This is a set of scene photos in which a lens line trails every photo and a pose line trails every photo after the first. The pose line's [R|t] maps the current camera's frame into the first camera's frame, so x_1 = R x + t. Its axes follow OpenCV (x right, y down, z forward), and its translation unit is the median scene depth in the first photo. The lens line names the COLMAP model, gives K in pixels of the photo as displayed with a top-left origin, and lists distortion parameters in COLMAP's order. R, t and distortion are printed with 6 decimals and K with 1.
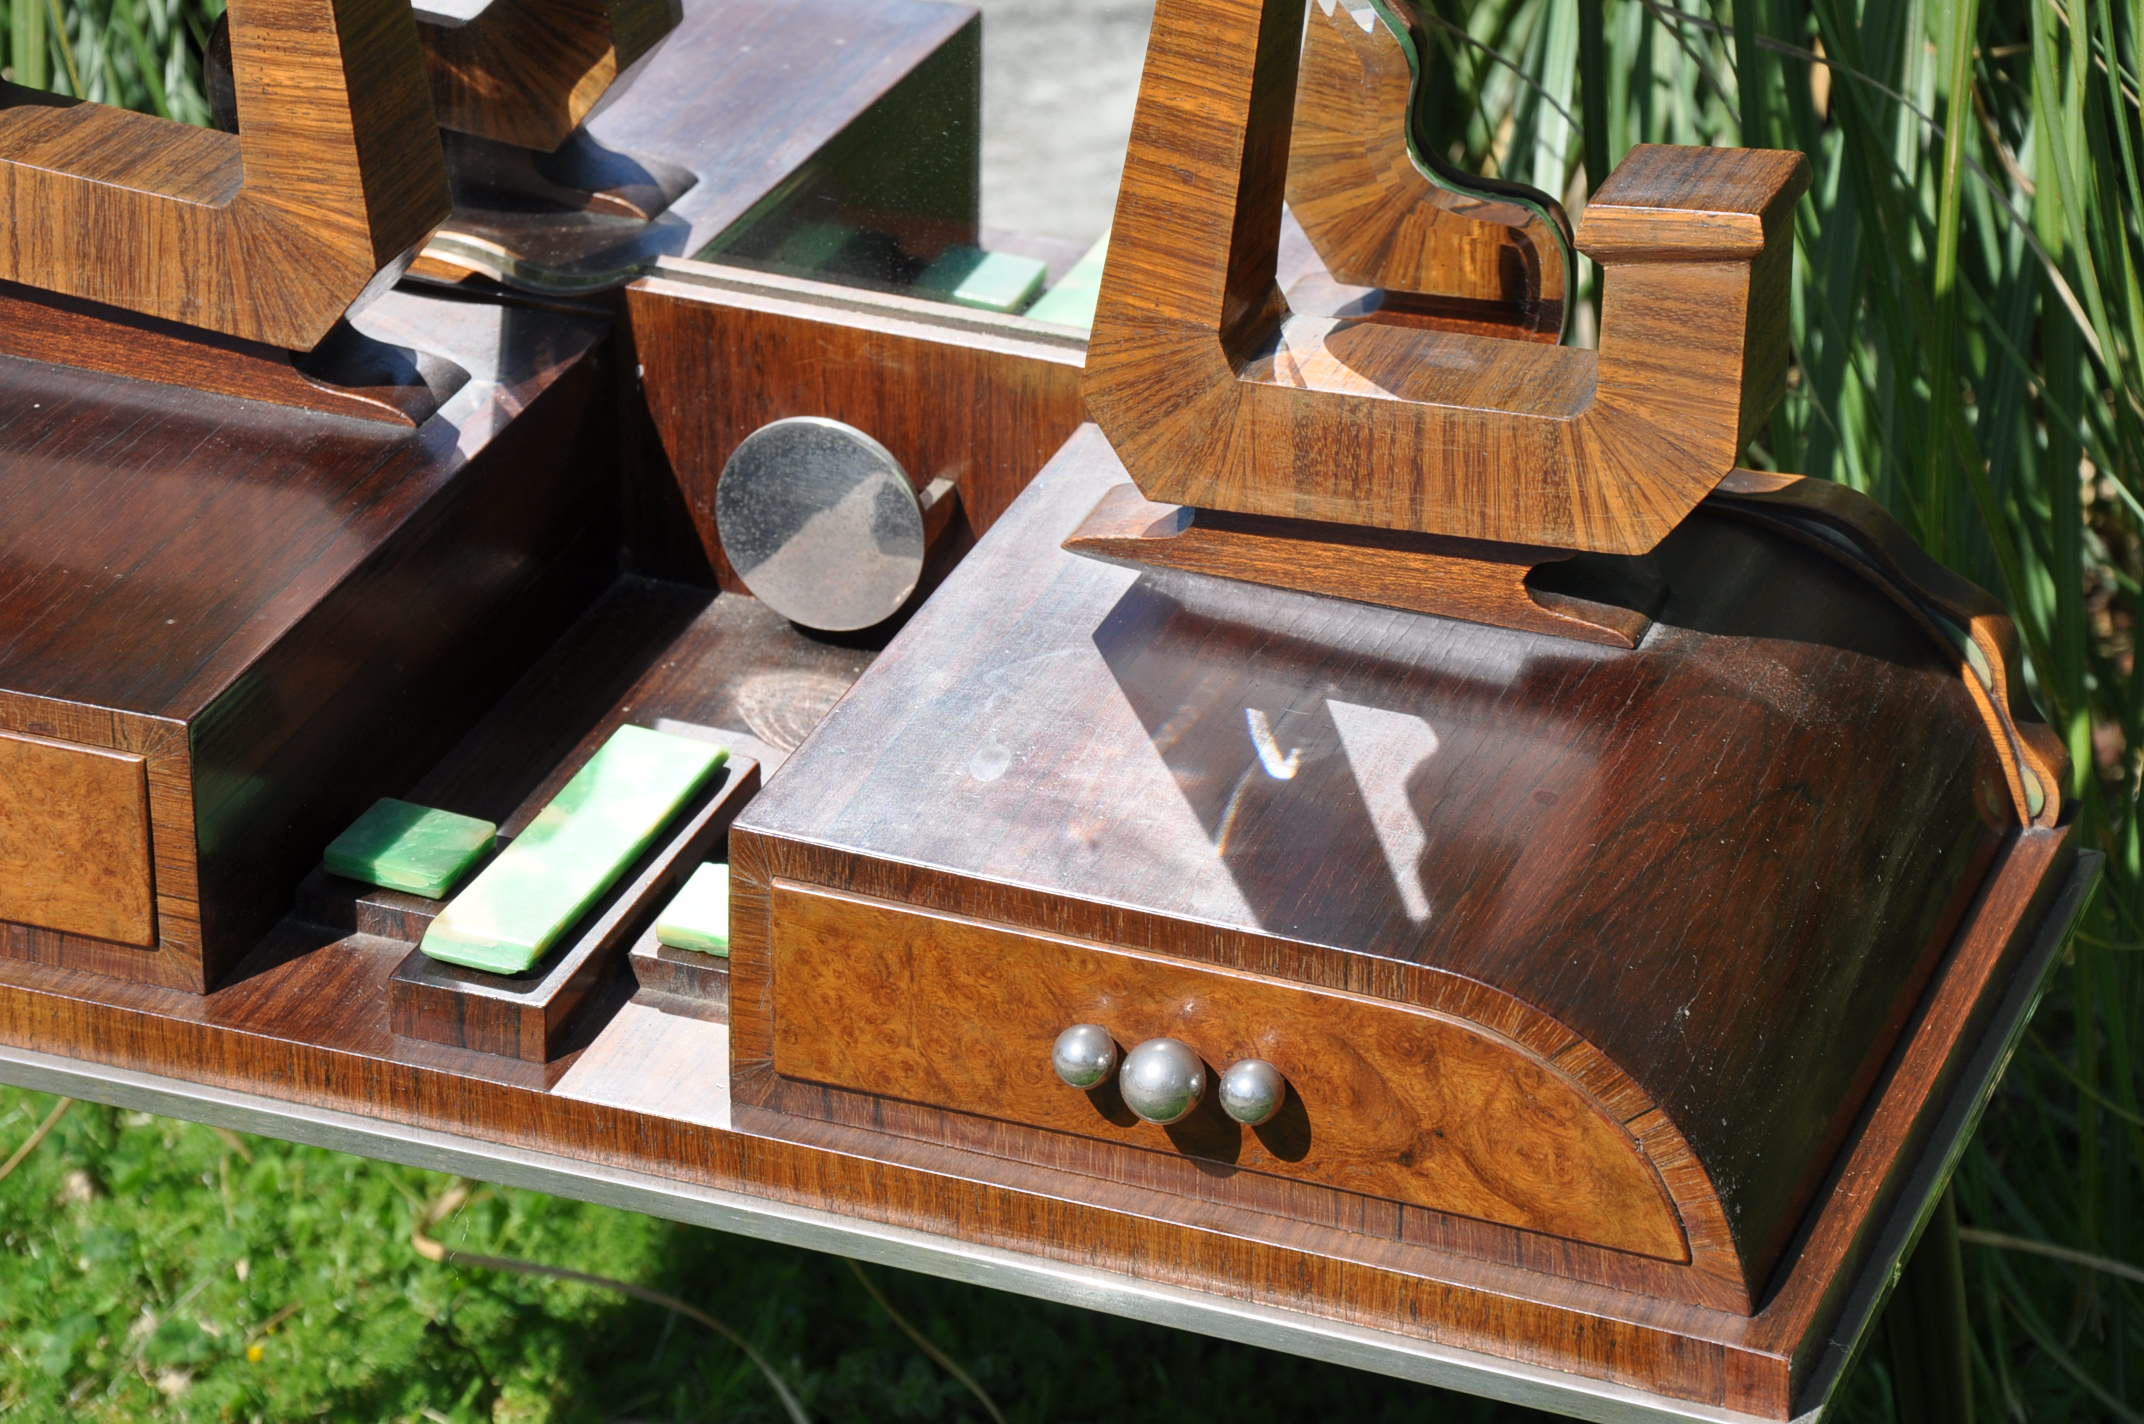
lens RADIAL K [[6503.7, 0, 1072.0], [0, 6503.7, 712.0], [0, 0, 1]] dist [0.724550, 1.306064]
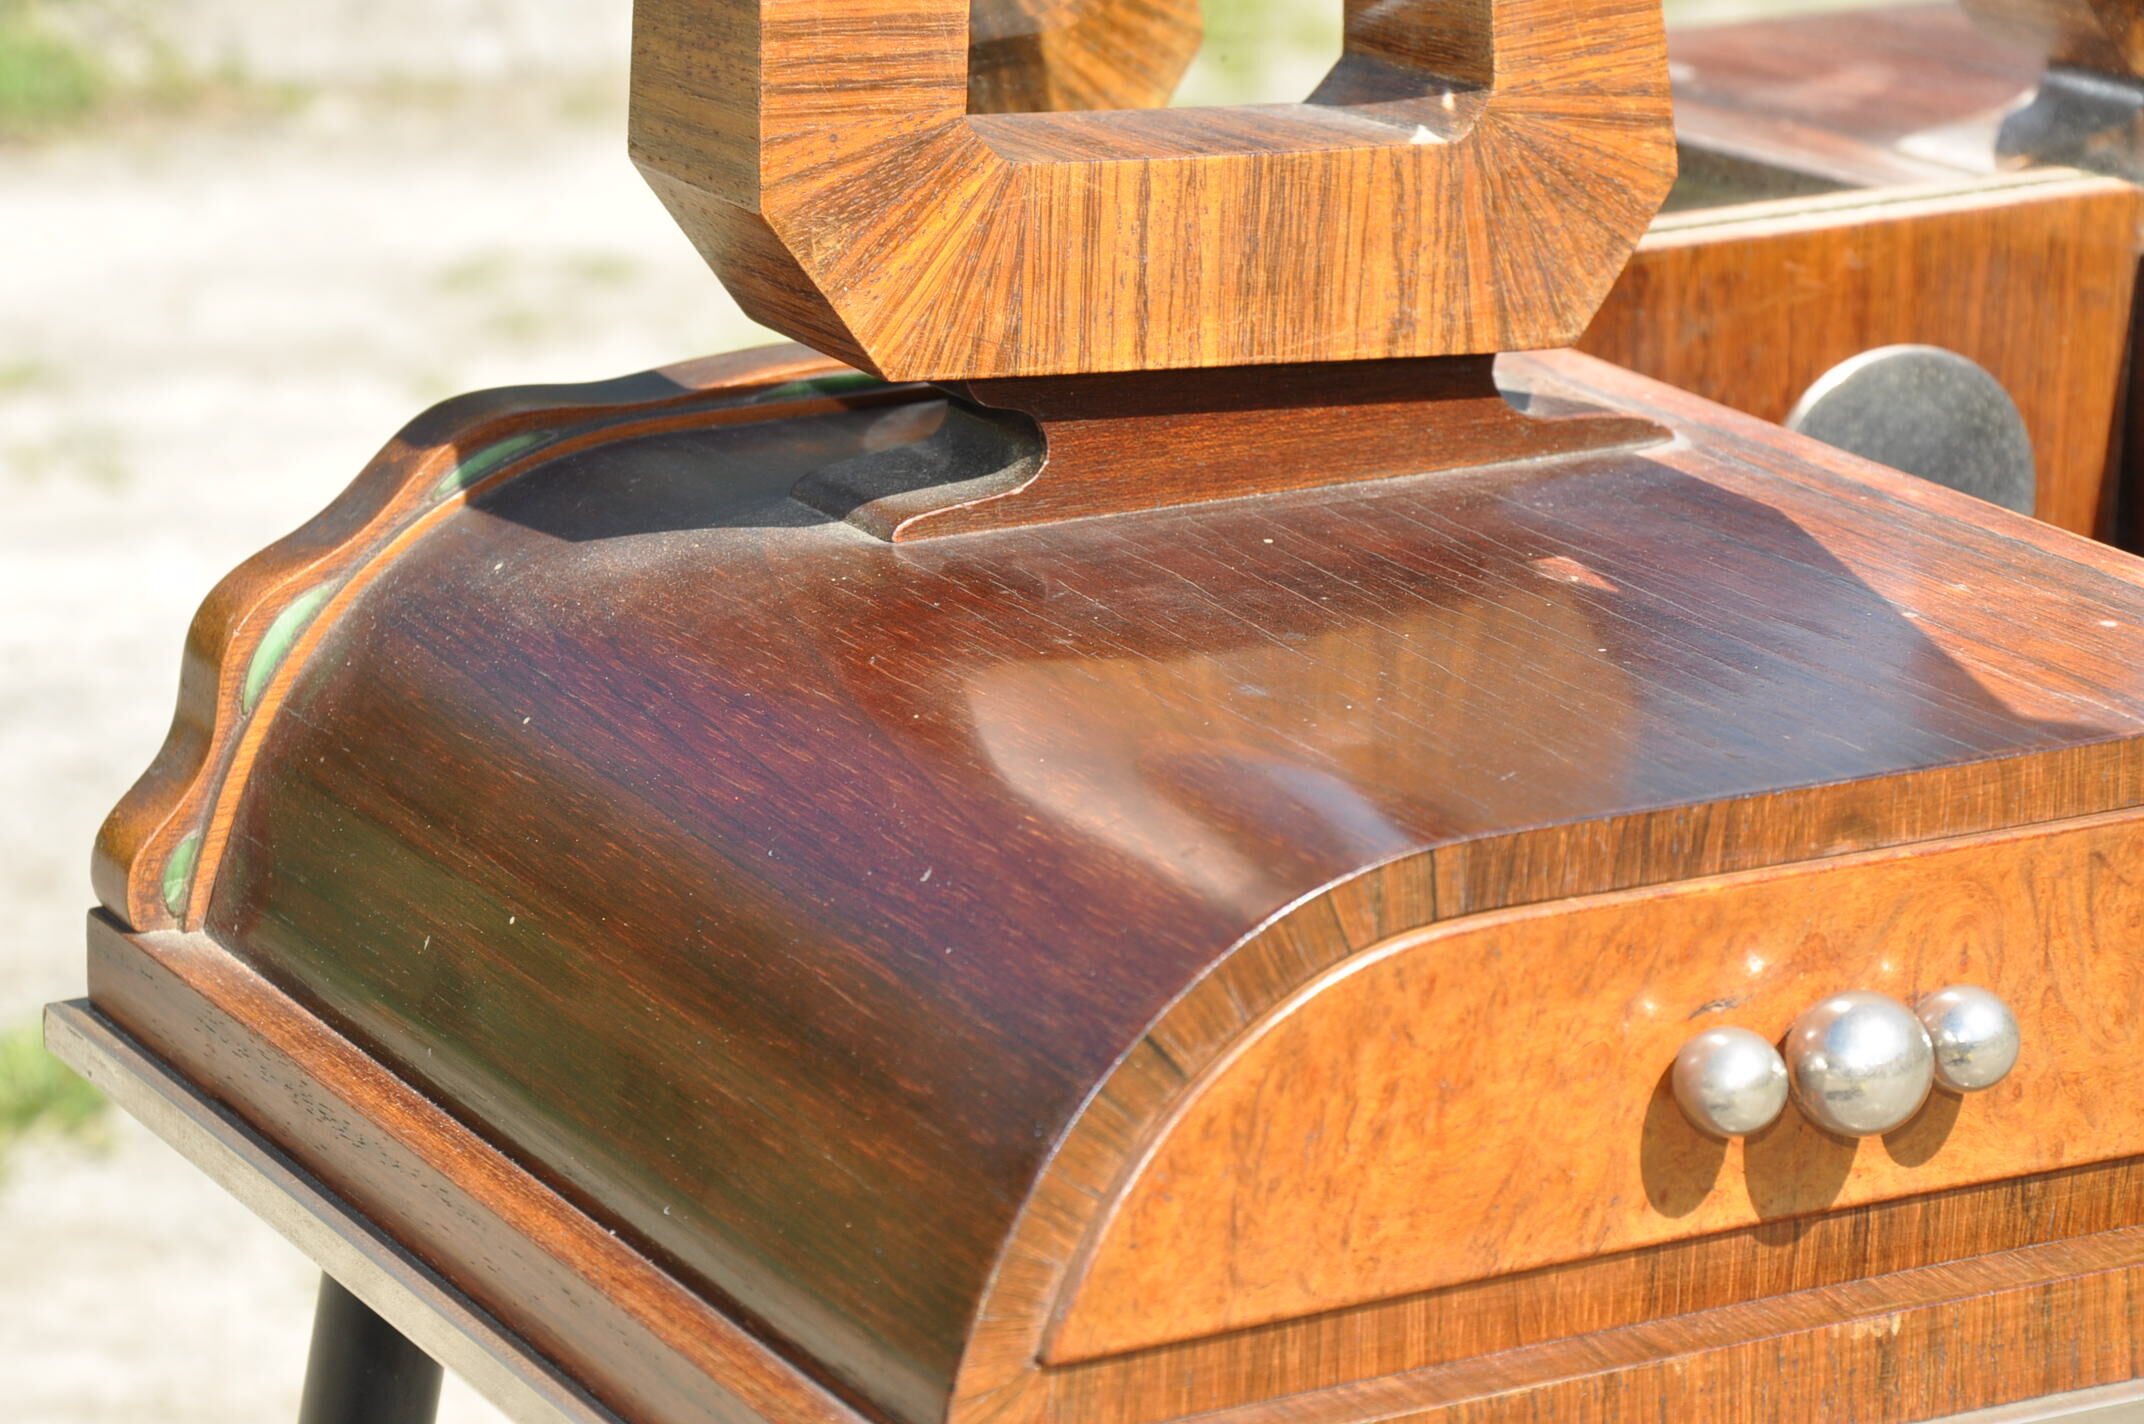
lens RADIAL K [[6503.7, 0, 1072.0], [0, 6503.7, 712.0], [0, 0, 1]] dist [0.724550, 1.306064]
pose [[0.623978, -0.217487, 0.750567, -0.630871], [0.353096, 0.935316, -0.022523, -0.025053], [-0.697119, 0.279076, 0.660410, 0.637752]]
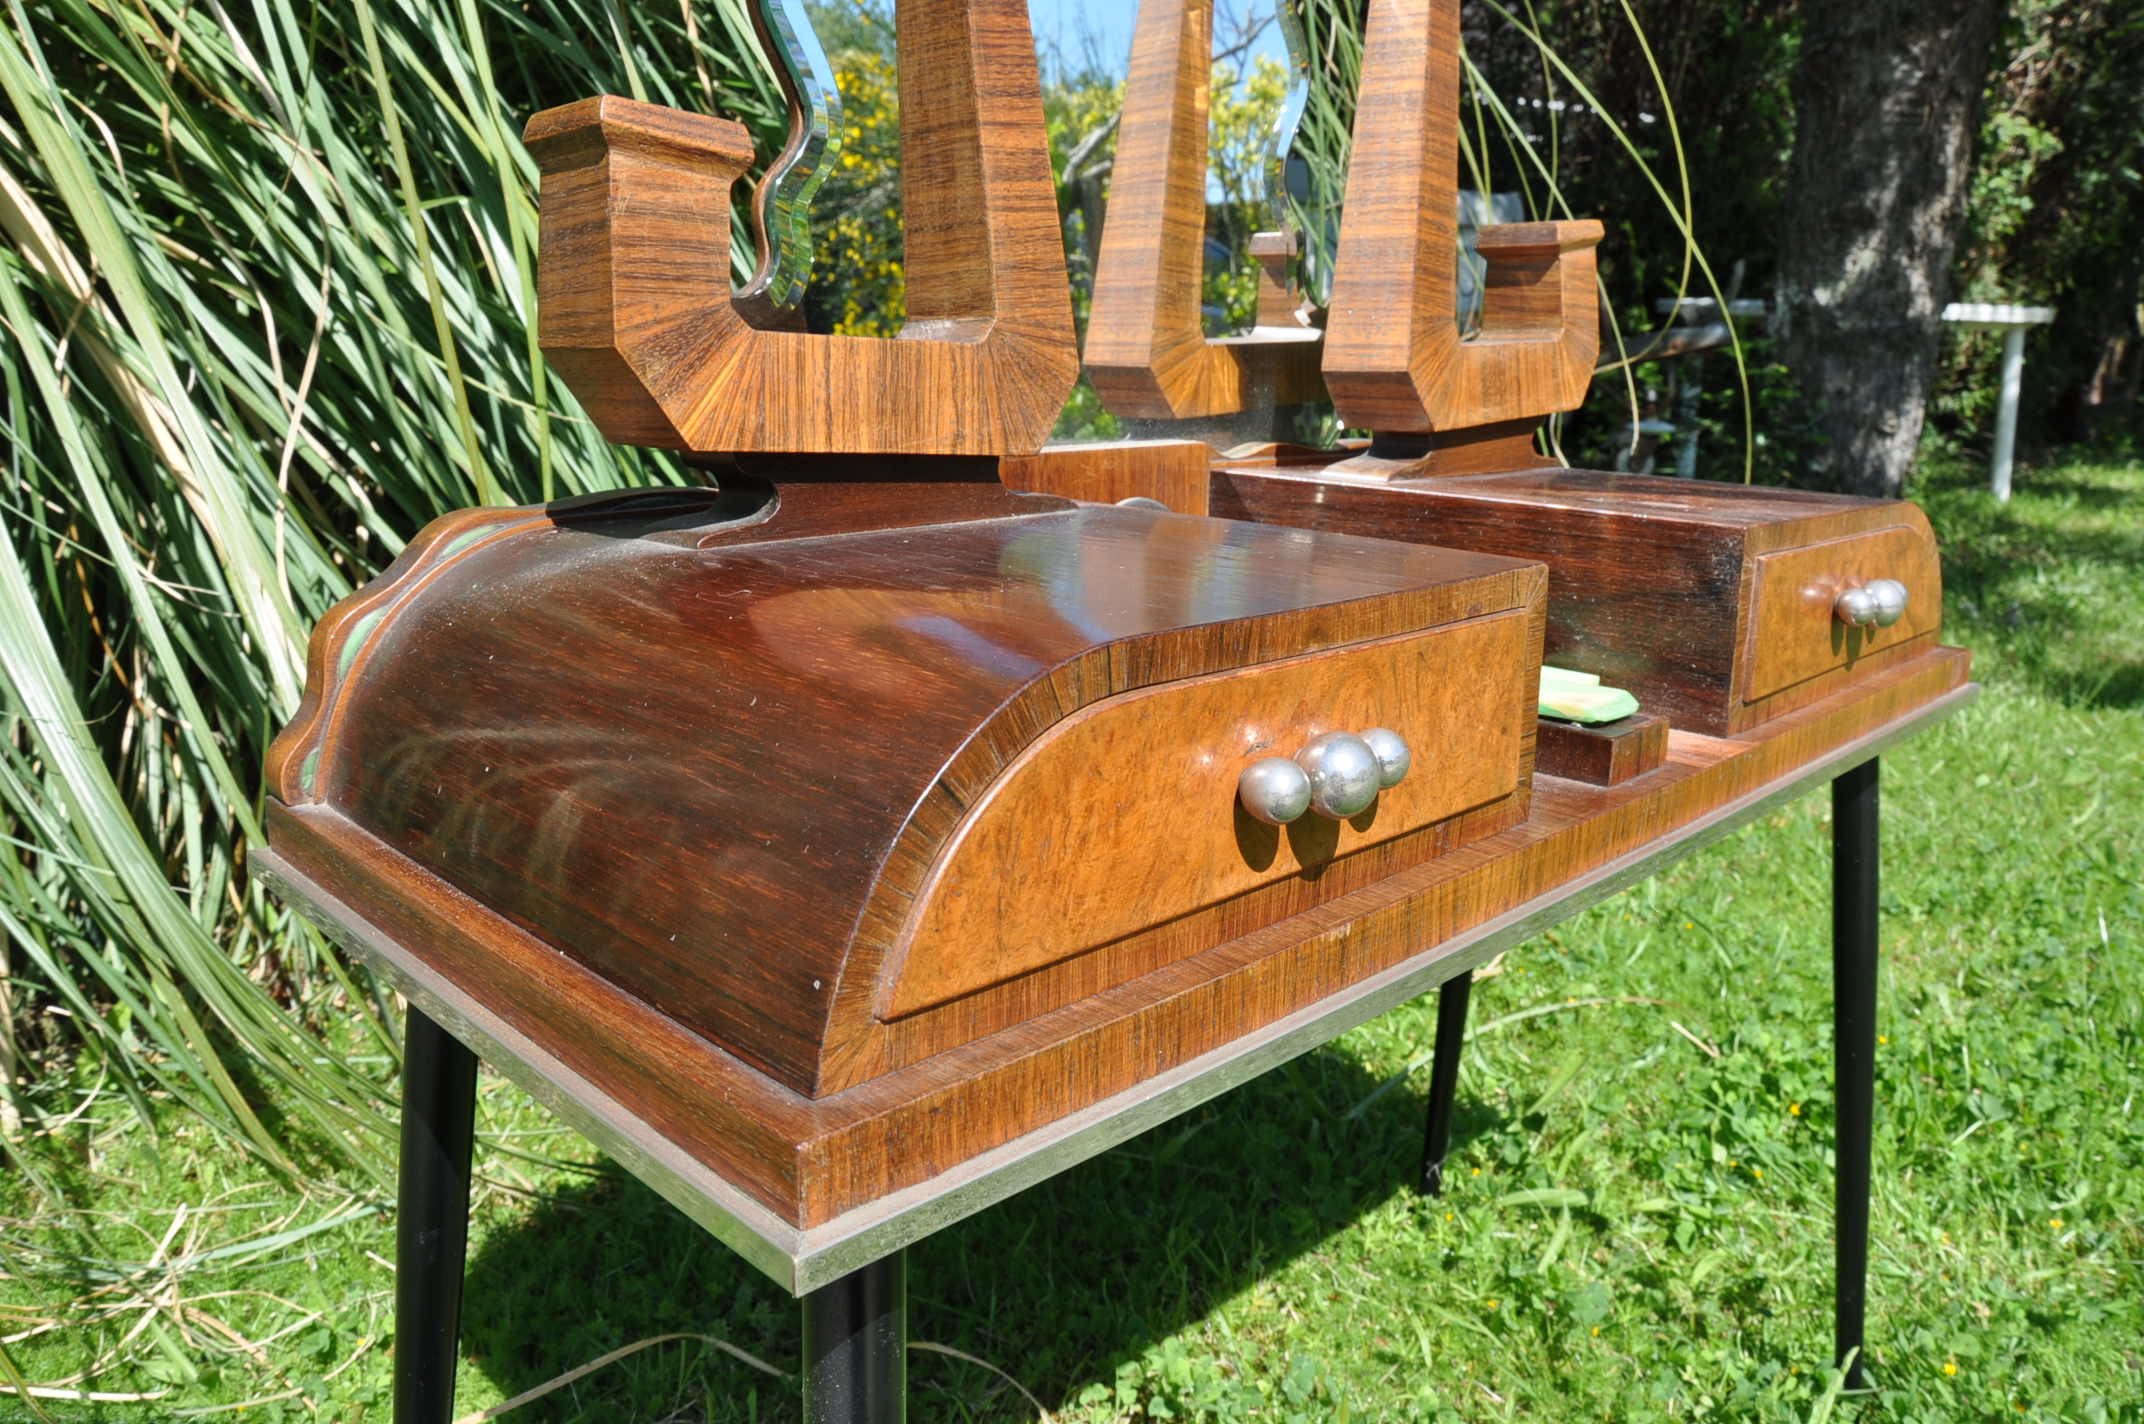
lens RADIAL K [[1629.2, 0, 1072.0], [0, 1629.2, 712.0], [0, 0, 1]] dist [-0.153759, 0.001374]
pose [[0.410966, -0.213373, 0.886329, -0.398884], [0.419698, 0.907351, 0.023831, -0.015623], [-0.809296, 0.362197, 0.462443, 0.882050]]
